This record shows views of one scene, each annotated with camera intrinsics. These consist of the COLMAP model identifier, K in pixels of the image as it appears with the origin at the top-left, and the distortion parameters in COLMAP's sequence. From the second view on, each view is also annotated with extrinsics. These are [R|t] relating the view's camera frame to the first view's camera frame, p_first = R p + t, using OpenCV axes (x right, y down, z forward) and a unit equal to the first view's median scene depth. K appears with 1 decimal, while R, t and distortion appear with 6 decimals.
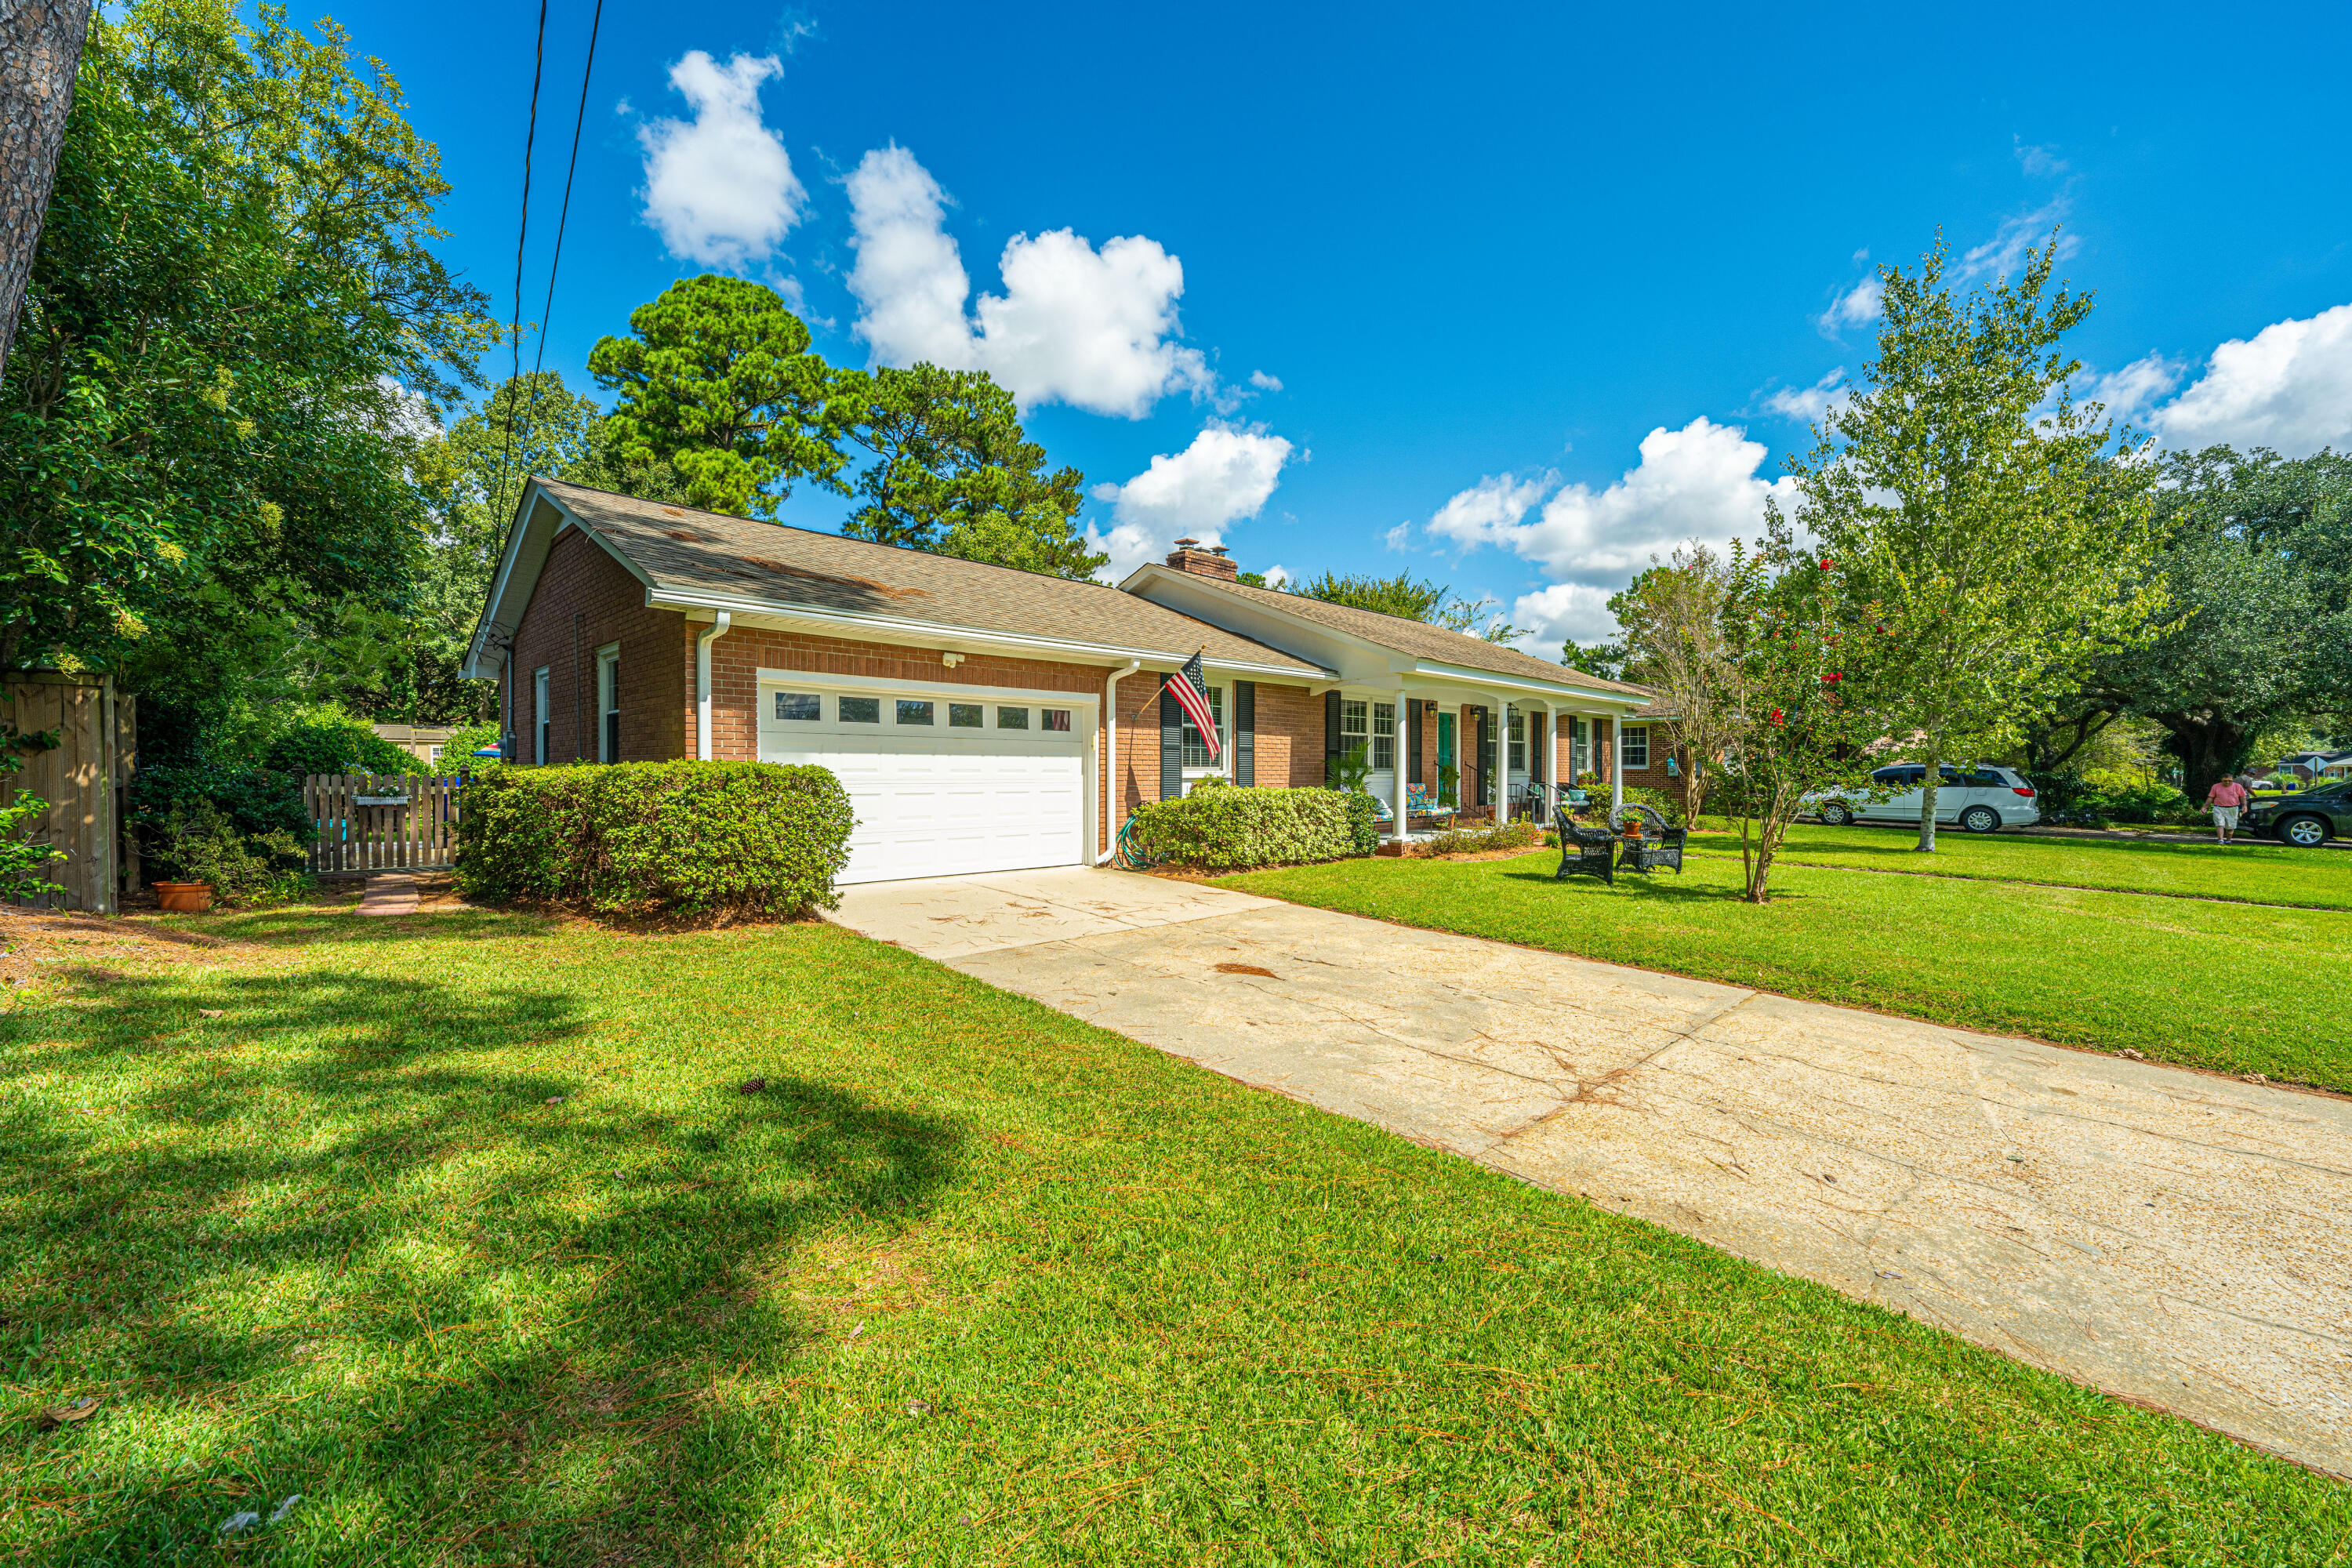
lens RADIAL K [[924.3, 0, 1176.0], [0, 924.3, 784.0], [0, 0, 1]] dist [0.000659, 0.000113]
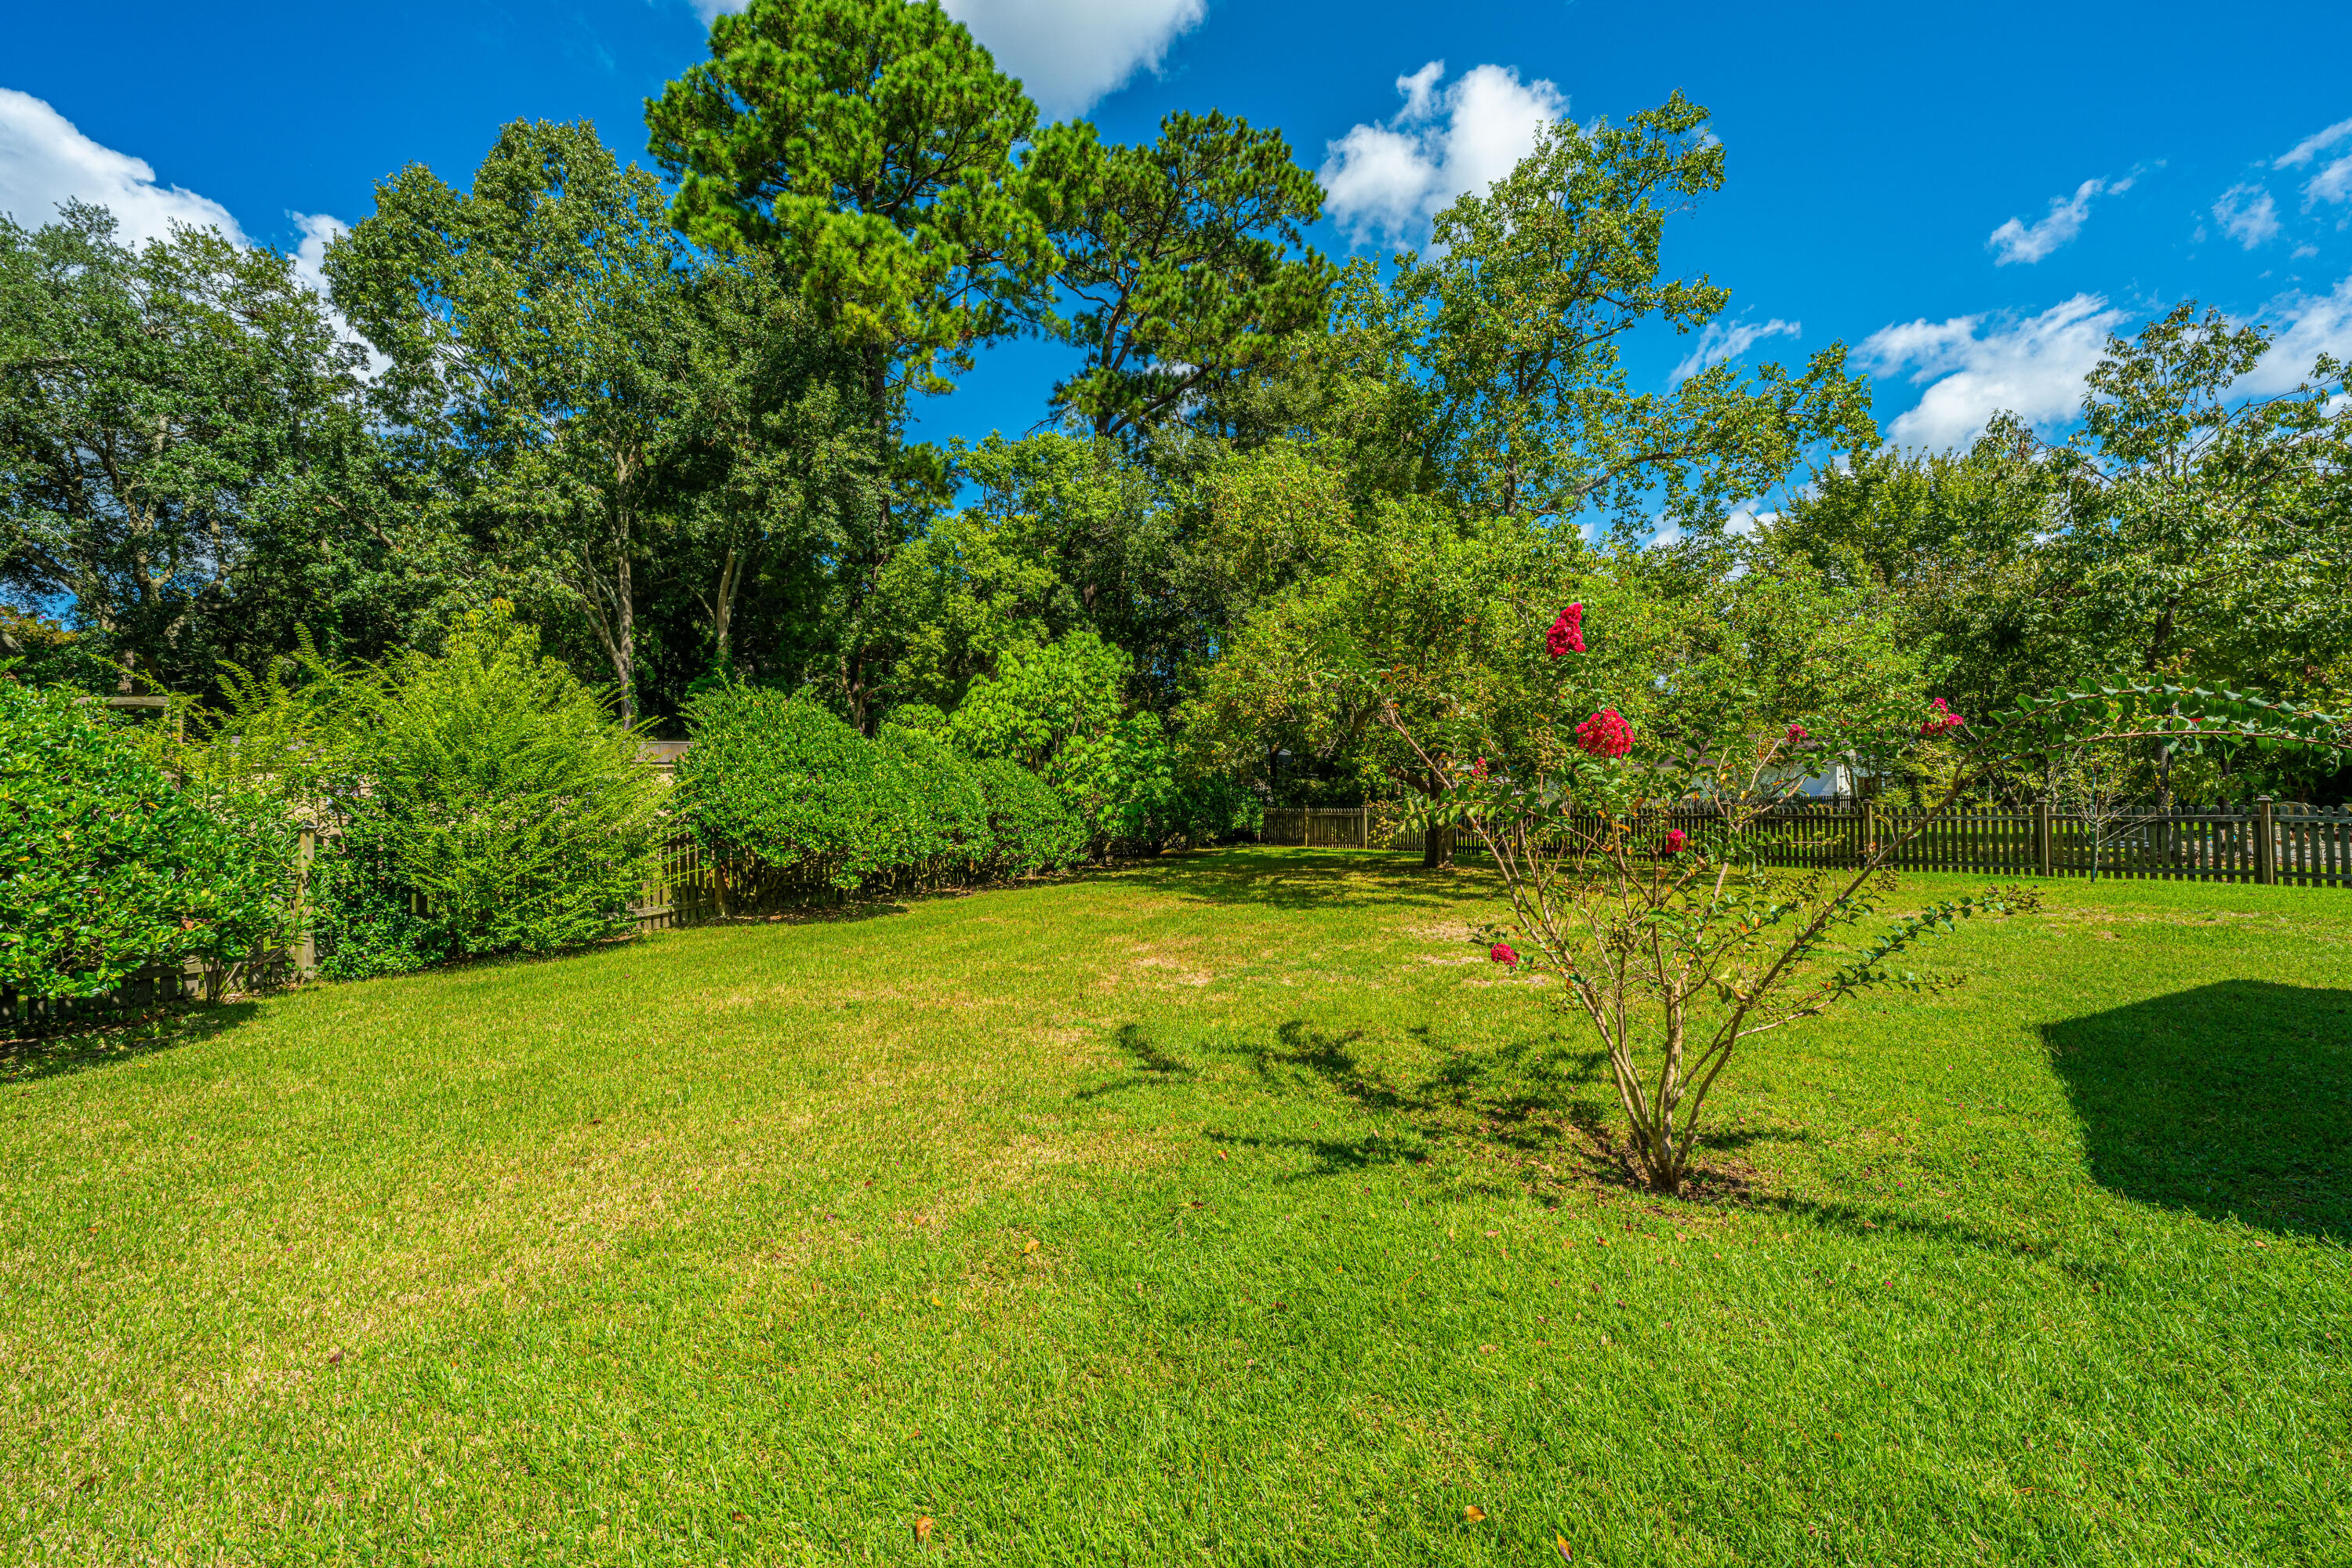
lens RADIAL K [[935.0, 0, 1173.8], [0, 935.0, 784.1], [0, 0, 1]] dist [-0.001044, 0.000077]
pose [[0.991418, -0.022543, -0.128771, -0.247028], [0.018820, 0.999371, -0.030058, -0.010785], [0.129368, 0.027376, 0.991219, 0.491425]]
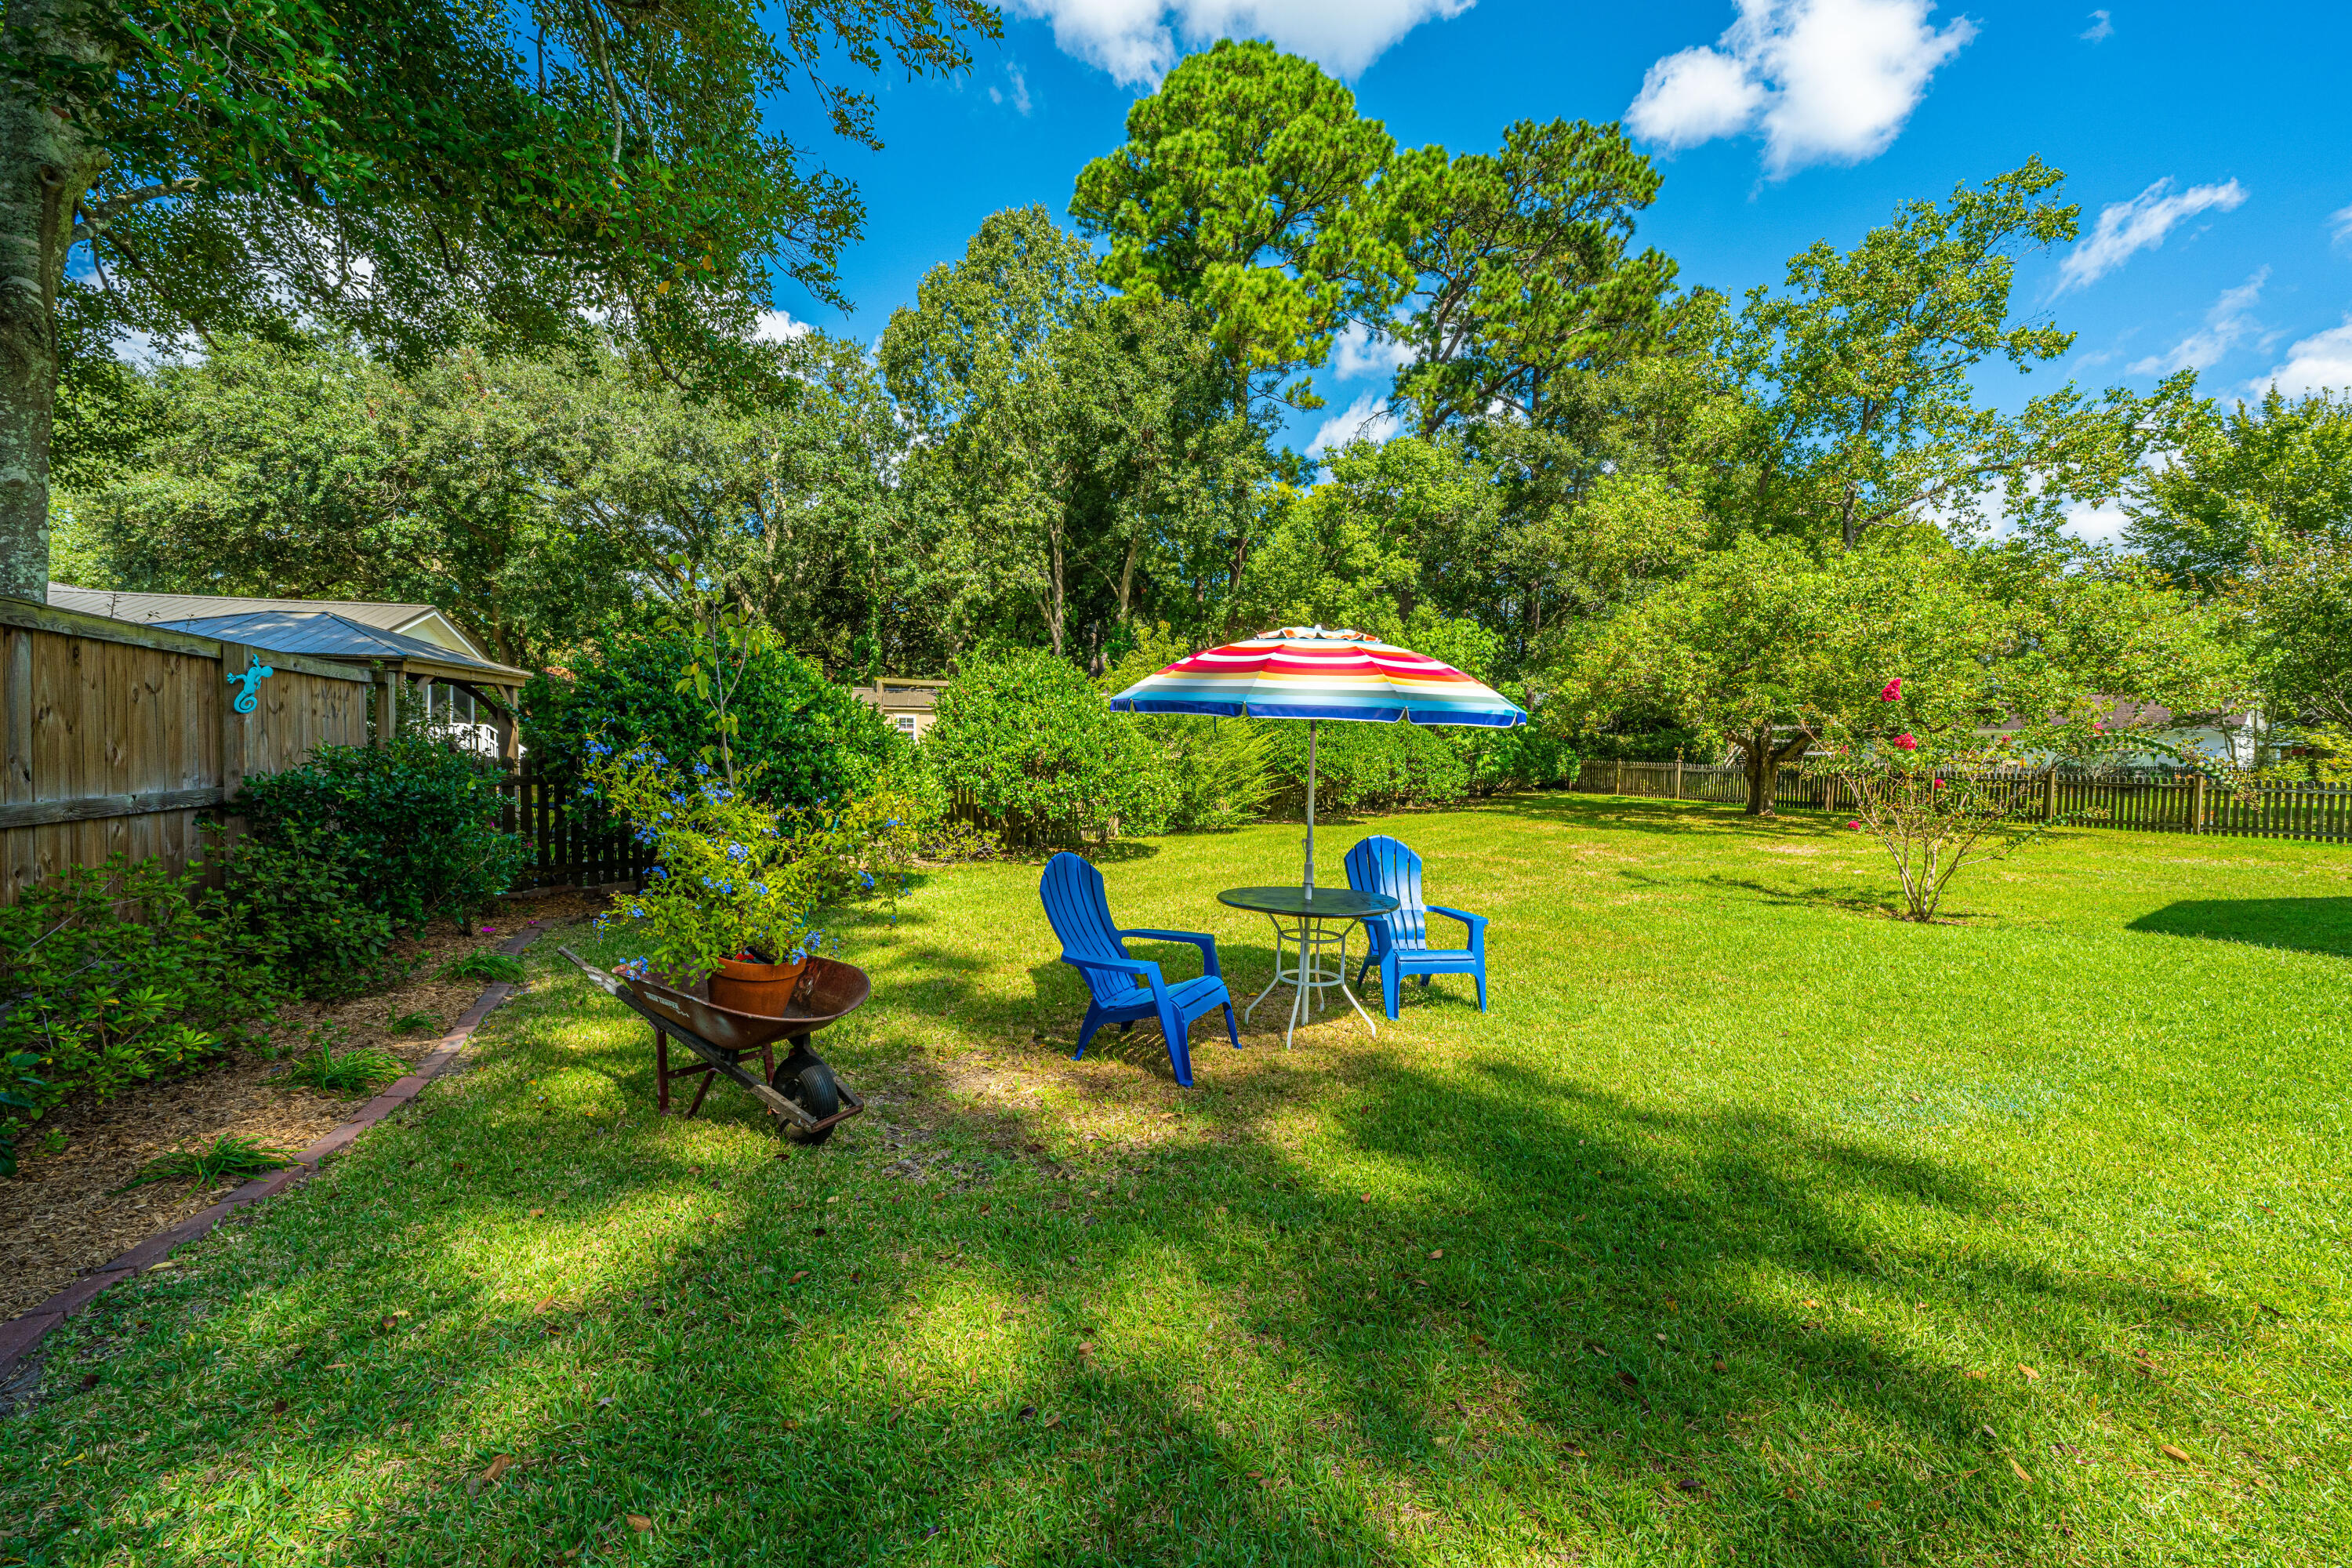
lens RADIAL K [[940.2, 0, 1185.2], [0, 940.2, 779.6], [0, 0, 1]] dist [-0.001008, 0.000263]
pose [[0.930868, 0.021118, -0.364746, -0.285894], [-0.013472, 0.999633, 0.023494, -0.010510], [0.365108, -0.016956, 0.930811, 0.347982]]
